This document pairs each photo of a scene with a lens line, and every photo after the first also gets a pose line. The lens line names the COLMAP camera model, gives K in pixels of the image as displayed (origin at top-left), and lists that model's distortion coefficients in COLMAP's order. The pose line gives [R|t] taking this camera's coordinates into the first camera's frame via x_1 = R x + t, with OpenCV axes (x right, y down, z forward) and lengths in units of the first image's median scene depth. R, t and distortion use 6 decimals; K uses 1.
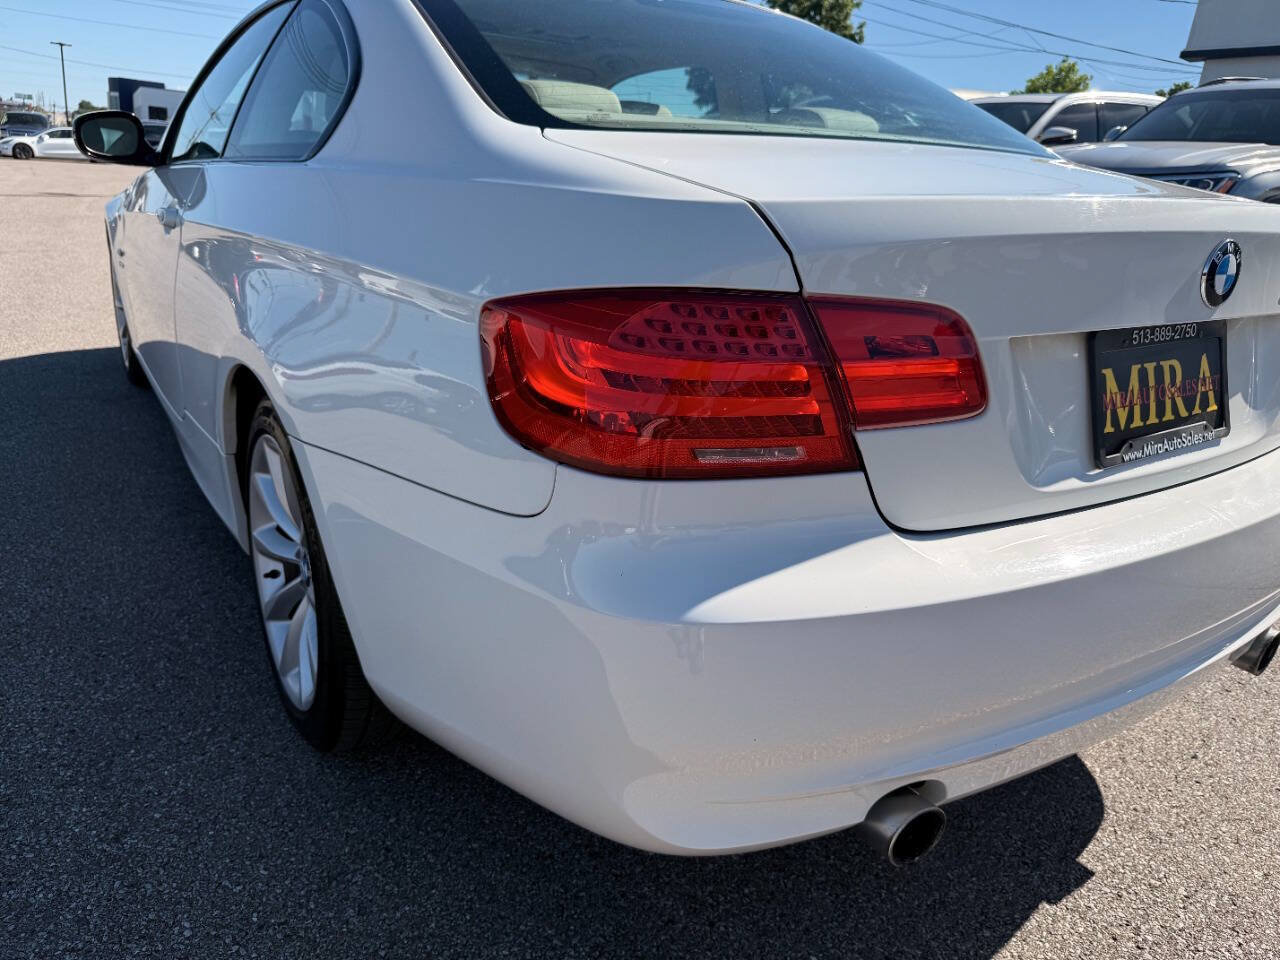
lens RADIAL K [[934.5, 0, 635.0], [0, 934.5, 479.9], [0, 0, 1]] dist [-0.026885, 0.013365]
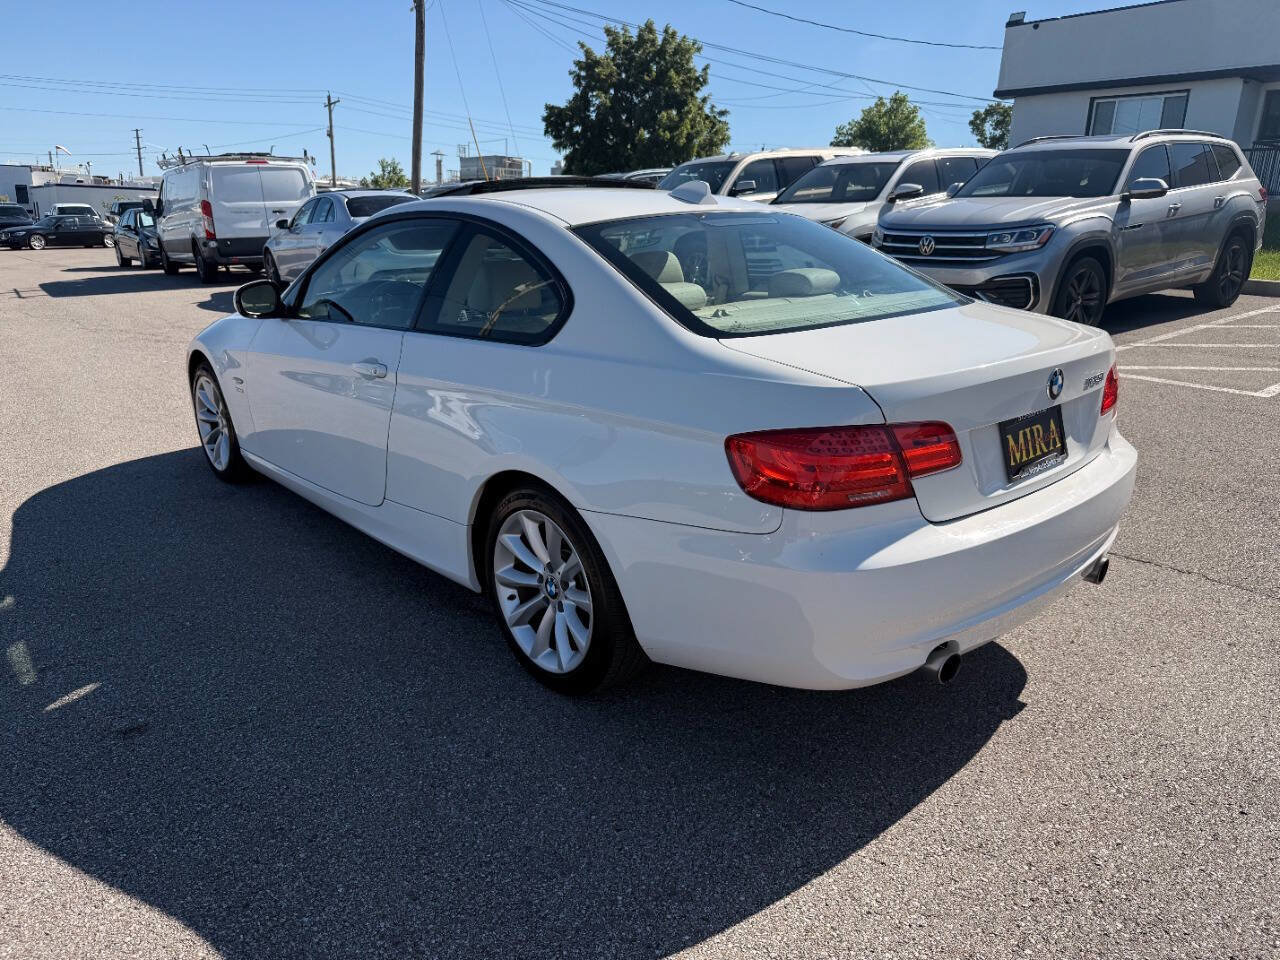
lens RADIAL K [[933.7, 0, 631.6], [0, 933.7, 479.8], [0, 0, 1]] dist [0.003801, -0.012130]
pose [[0.987009, -0.101156, 0.124820, -0.588223], [0.105221, 0.994098, -0.026399, -0.052655], [-0.121413, 0.039189, 0.991828, -0.954299]]
